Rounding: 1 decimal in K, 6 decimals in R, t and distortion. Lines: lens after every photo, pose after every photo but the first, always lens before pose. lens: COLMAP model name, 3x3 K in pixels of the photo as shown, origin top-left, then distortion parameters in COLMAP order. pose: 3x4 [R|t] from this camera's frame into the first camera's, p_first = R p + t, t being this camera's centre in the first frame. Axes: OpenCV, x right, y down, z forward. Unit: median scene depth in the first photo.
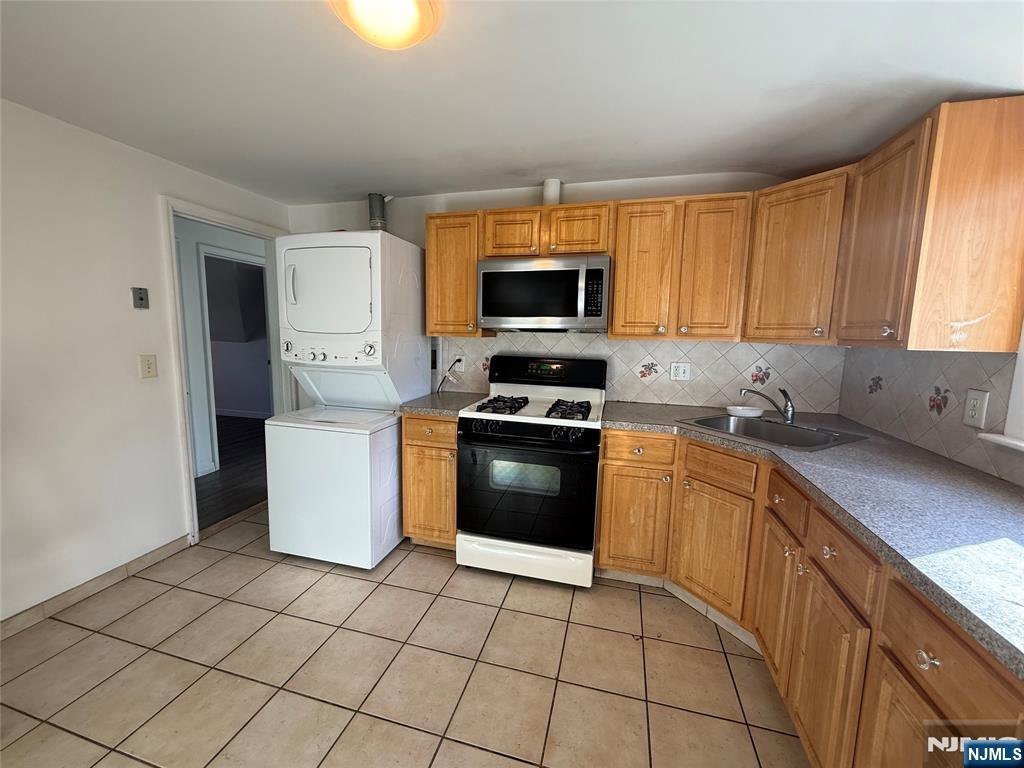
lens RADIAL K [[408.9, 0, 510.8], [0, 408.9, 382.6], [0, 0, 1]] dist [0.000219, 0.000480]
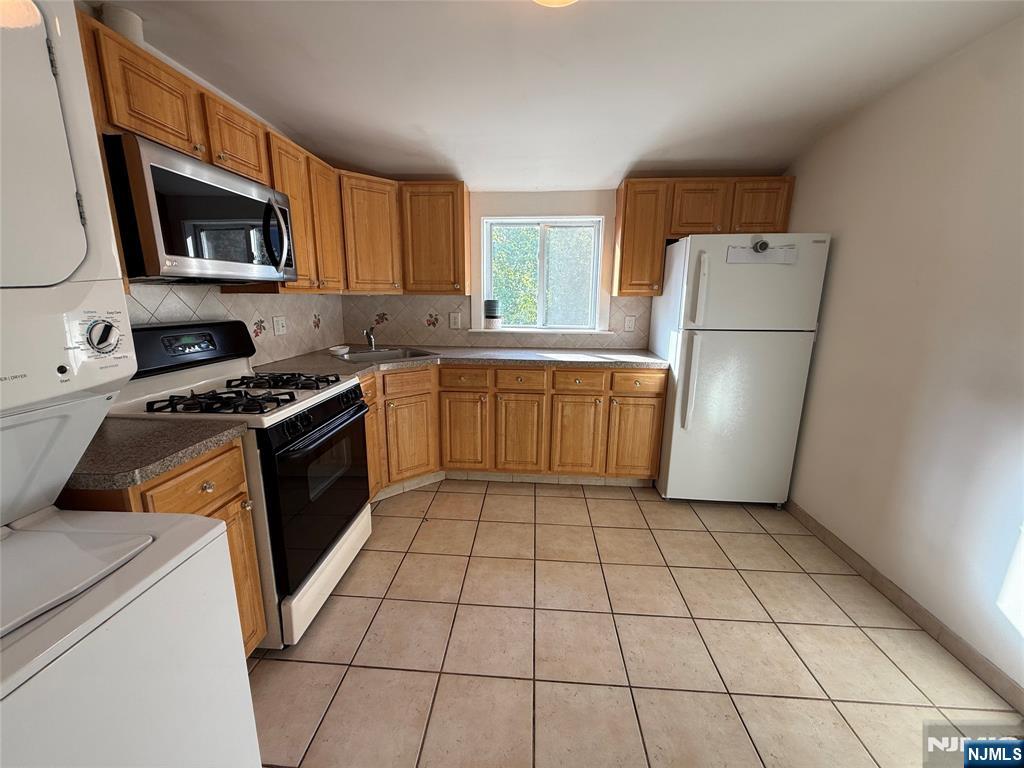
lens RADIAL K [[408.9, 0, 510.5], [0, 408.9, 377.6], [0, 0, 1]] dist [0.000219, 0.000480]
pose [[-0.198933, -0.213638, 0.956444, -0.742718], [0.113075, 0.964428, 0.238940, -0.088656], [-0.973468, 0.155683, -0.167700, 0.715380]]
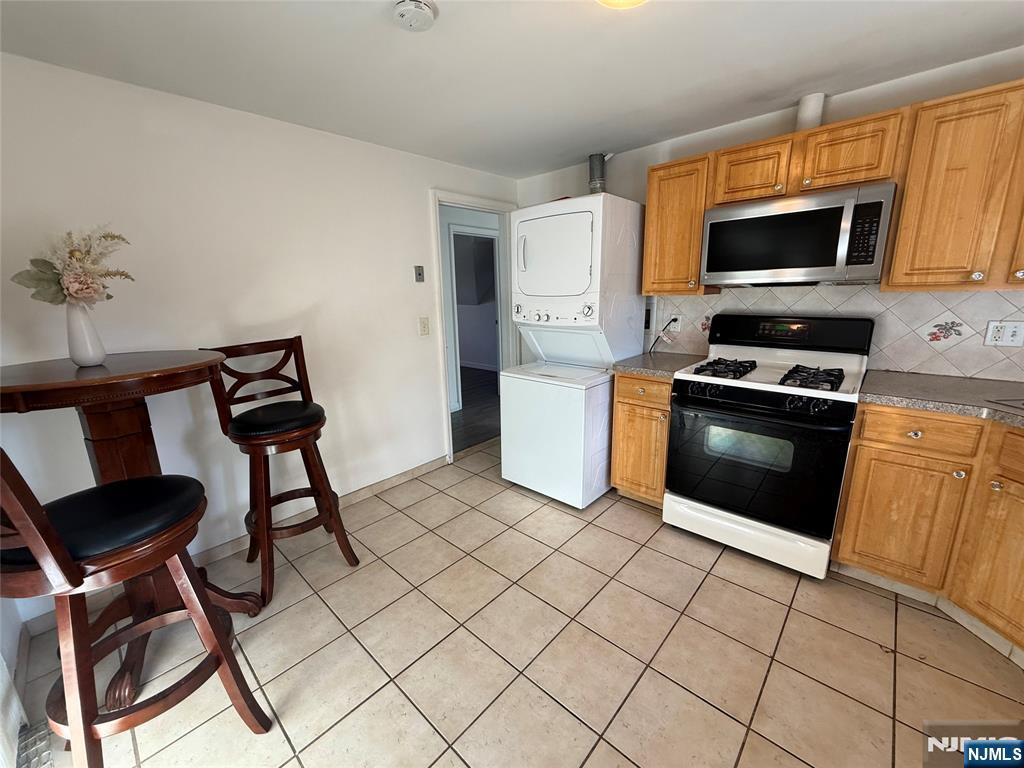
lens RADIAL K [[408.9, 0, 510.5], [0, 408.9, 383.0], [0, 0, 1]] dist [0.000219, 0.000480]
pose [[0.885523, 0.064470, -0.460102, -0.021047], [-0.017912, 0.994326, 0.104852, -0.001183], [0.464251, -0.084608, 0.881653, -0.049179]]
